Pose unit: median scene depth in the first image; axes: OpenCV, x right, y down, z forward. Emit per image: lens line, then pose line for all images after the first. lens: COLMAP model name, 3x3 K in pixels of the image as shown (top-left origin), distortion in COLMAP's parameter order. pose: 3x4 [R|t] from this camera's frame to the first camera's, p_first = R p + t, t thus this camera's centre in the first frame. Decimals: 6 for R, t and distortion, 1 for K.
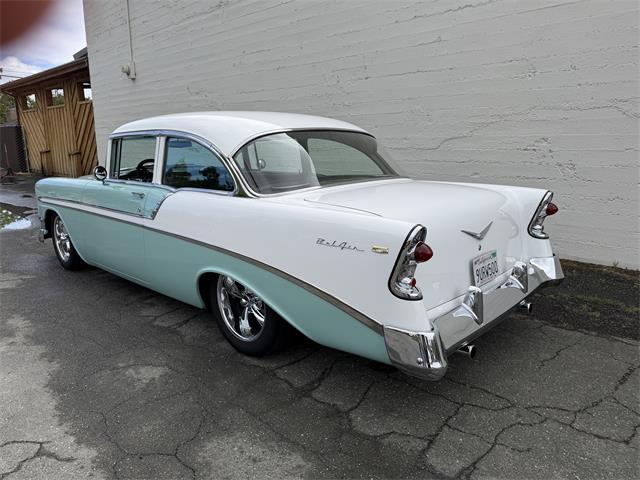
lens RADIAL K [[454.7, 0, 320.3], [0, 454.7, 246.3], [0, 0, 1]] dist [-0.008270, -0.005011]
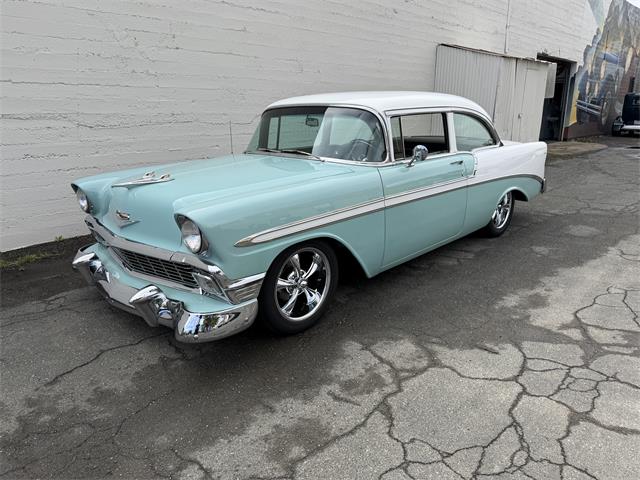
lens RADIAL K [[453.2, 0, 320.0], [0, 453.2, 240.0], [0, 0, 1]] dist [0.005716, -0.004555]
pose [[0.025761, -0.262066, 0.964706, -0.924646], [0.234750, 0.939627, 0.248984, -0.170888], [-0.971714, 0.220051, 0.085726, 0.750207]]
